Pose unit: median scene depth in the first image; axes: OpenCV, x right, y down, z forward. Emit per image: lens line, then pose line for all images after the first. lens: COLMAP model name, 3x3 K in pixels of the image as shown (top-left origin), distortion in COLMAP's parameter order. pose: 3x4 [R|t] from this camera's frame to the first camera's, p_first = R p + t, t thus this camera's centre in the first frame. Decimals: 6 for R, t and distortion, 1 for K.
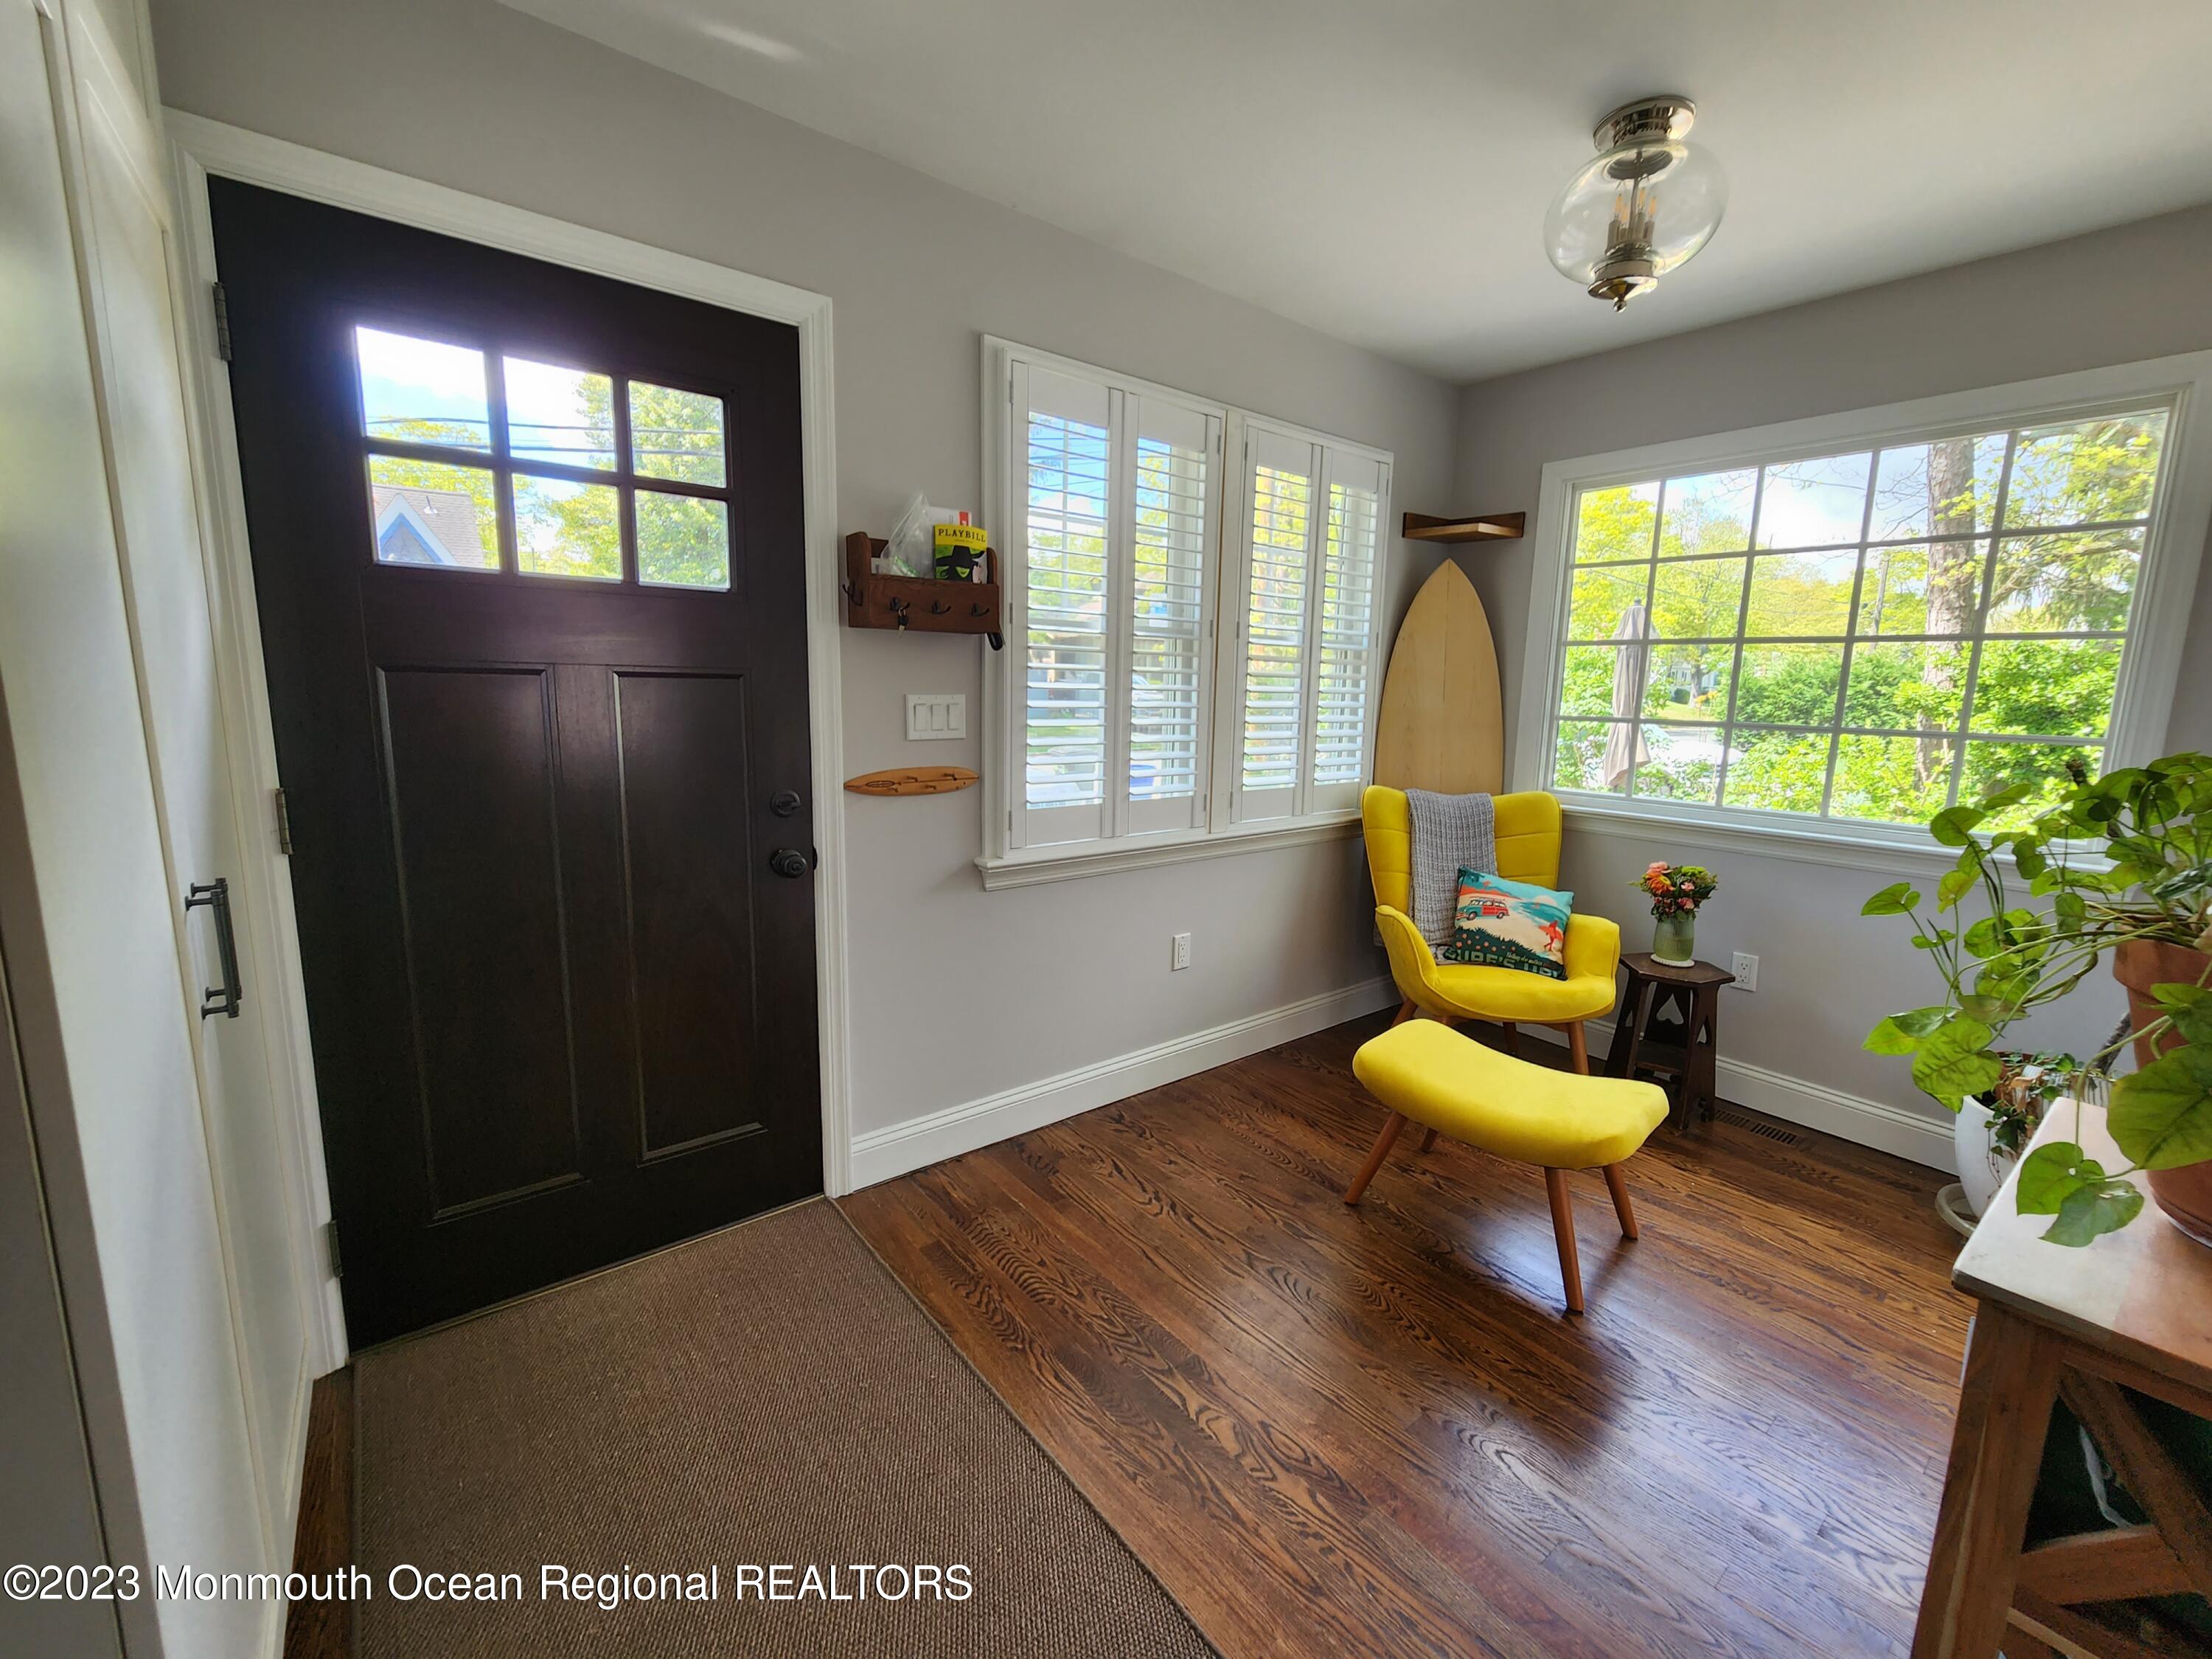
lens RADIAL K [[917.0, 0, 1106.0], [0, 917.0, 829.5], [0, 0, 1]] dist [-0.001839, 0.000075]
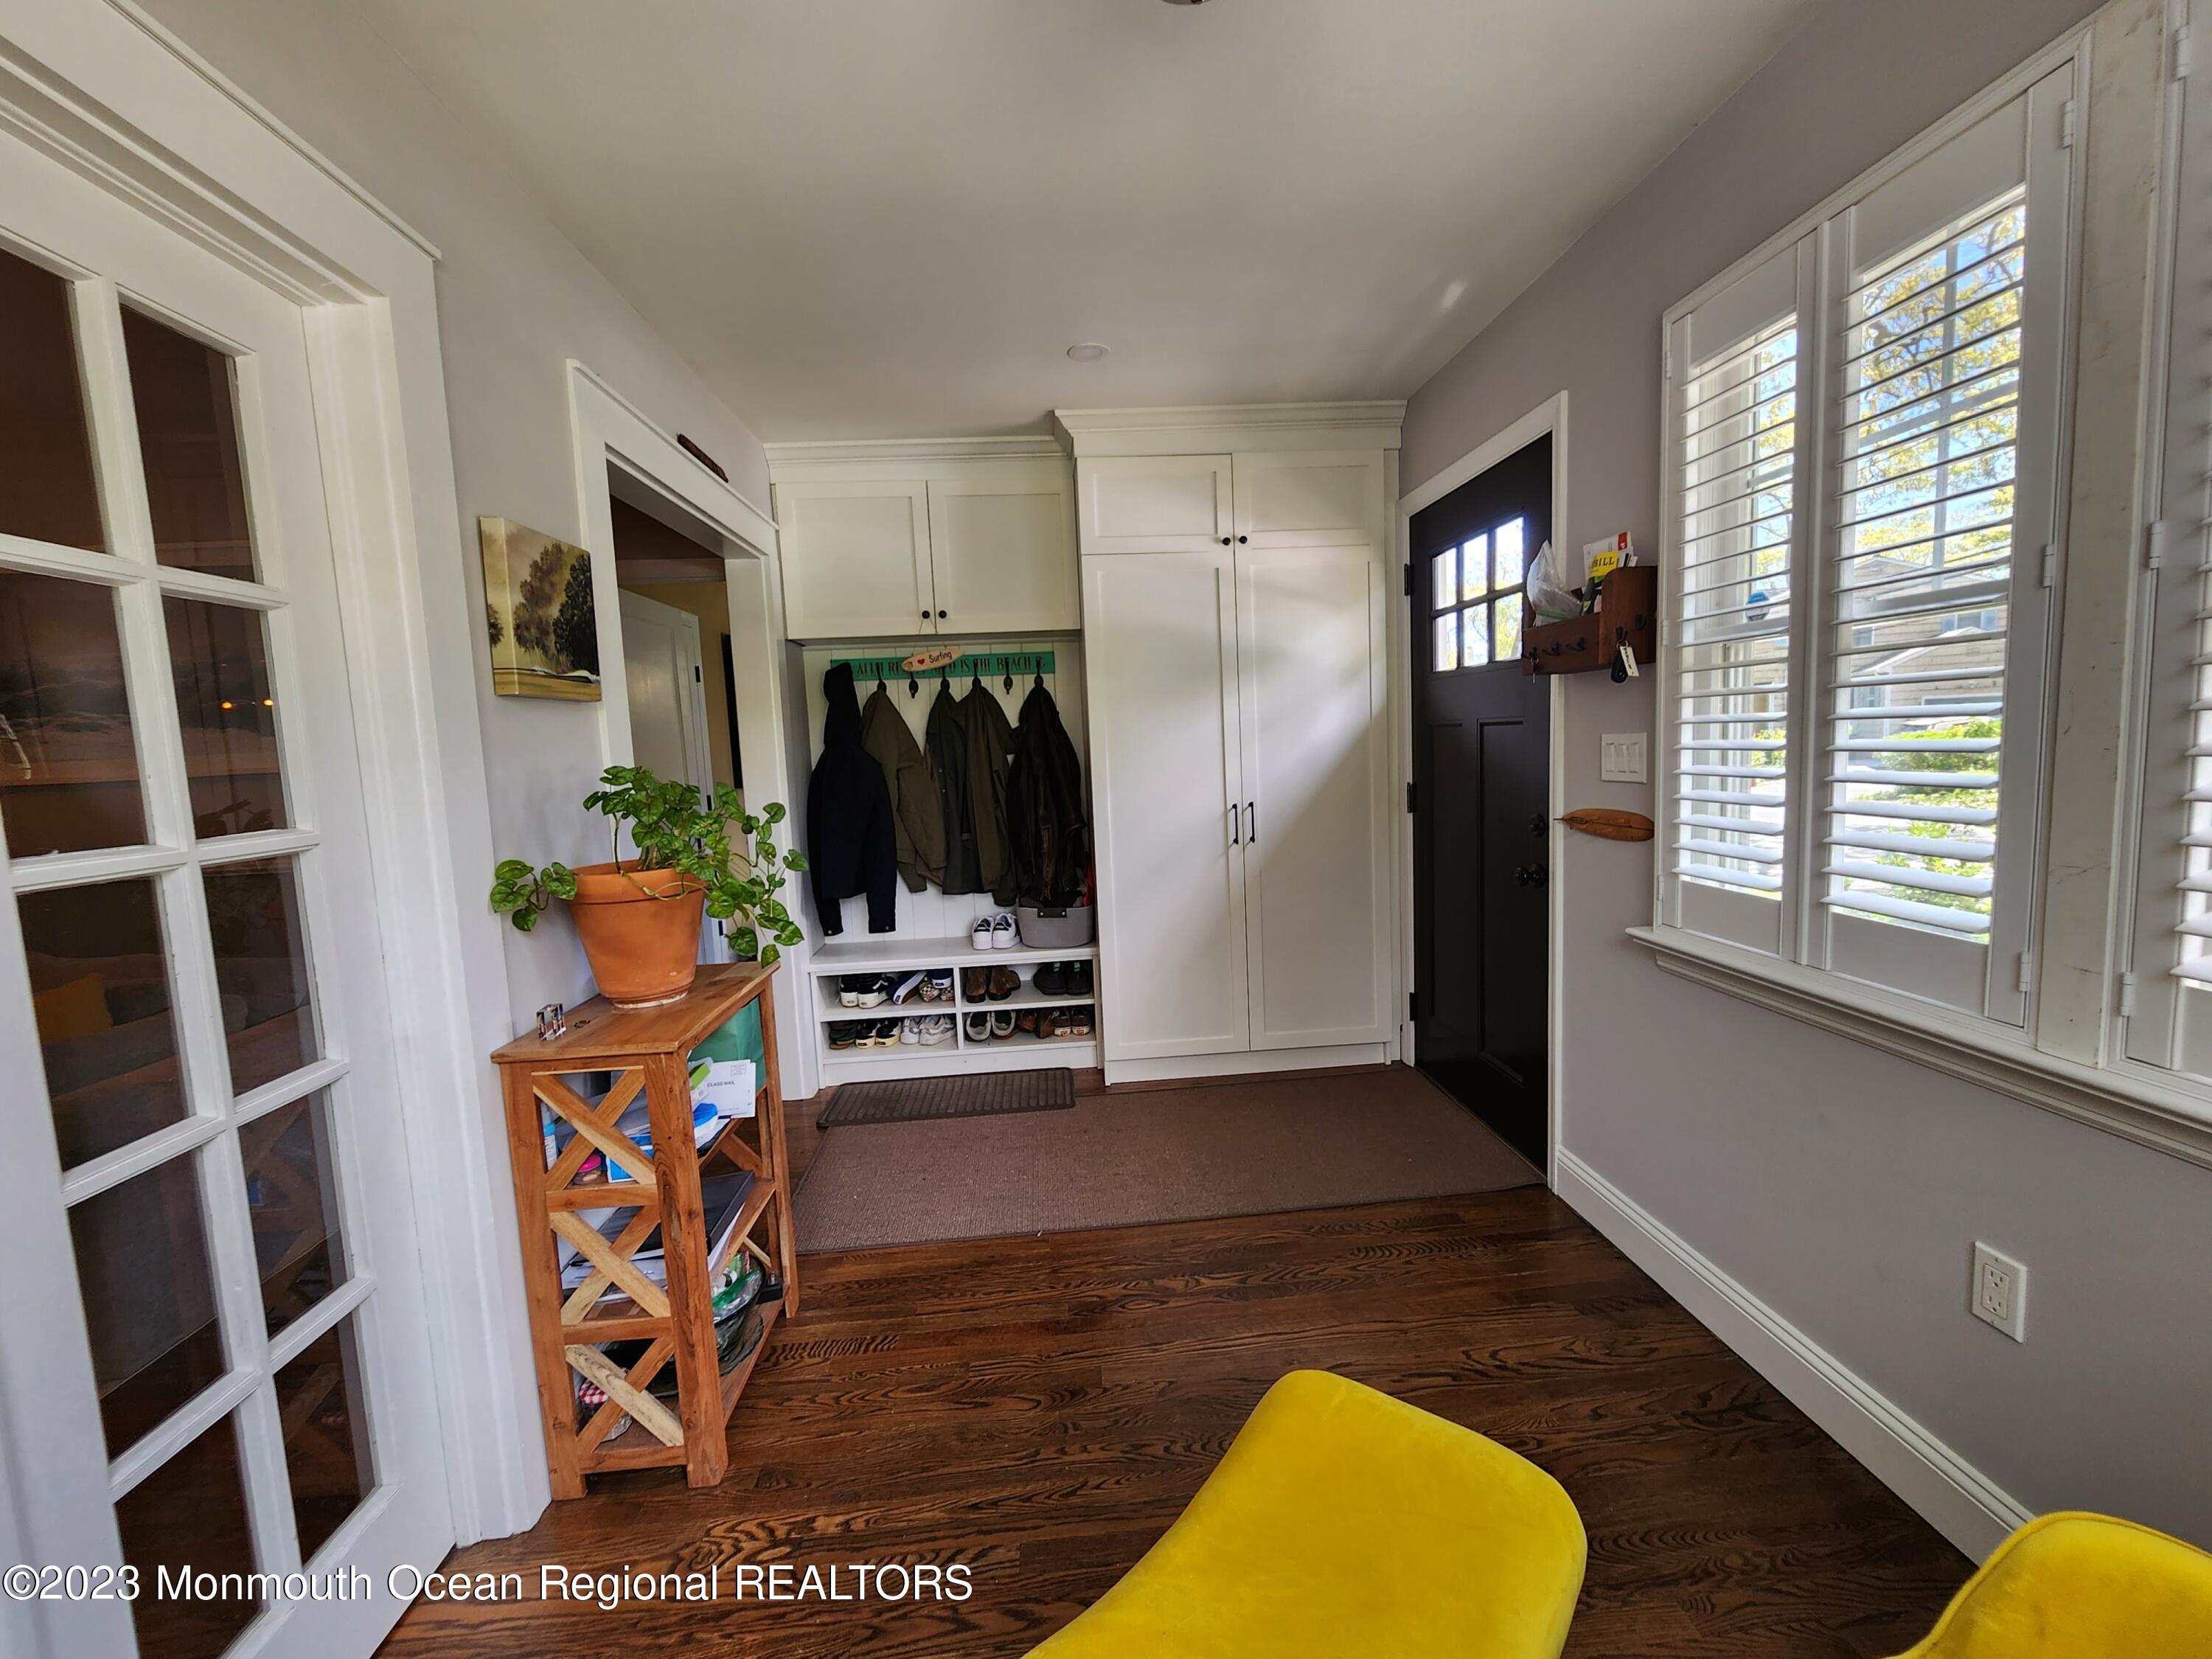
lens RADIAL K [[917.0, 0, 1106.0], [0, 917.0, 829.5], [0, 0, 1]] dist [-0.001839, 0.000075]
pose [[-0.572627, 0.084933, -0.815405, 0.902605], [-0.098947, 0.980188, 0.171584, -0.162213], [0.813823, 0.178936, -0.552878, 1.133491]]
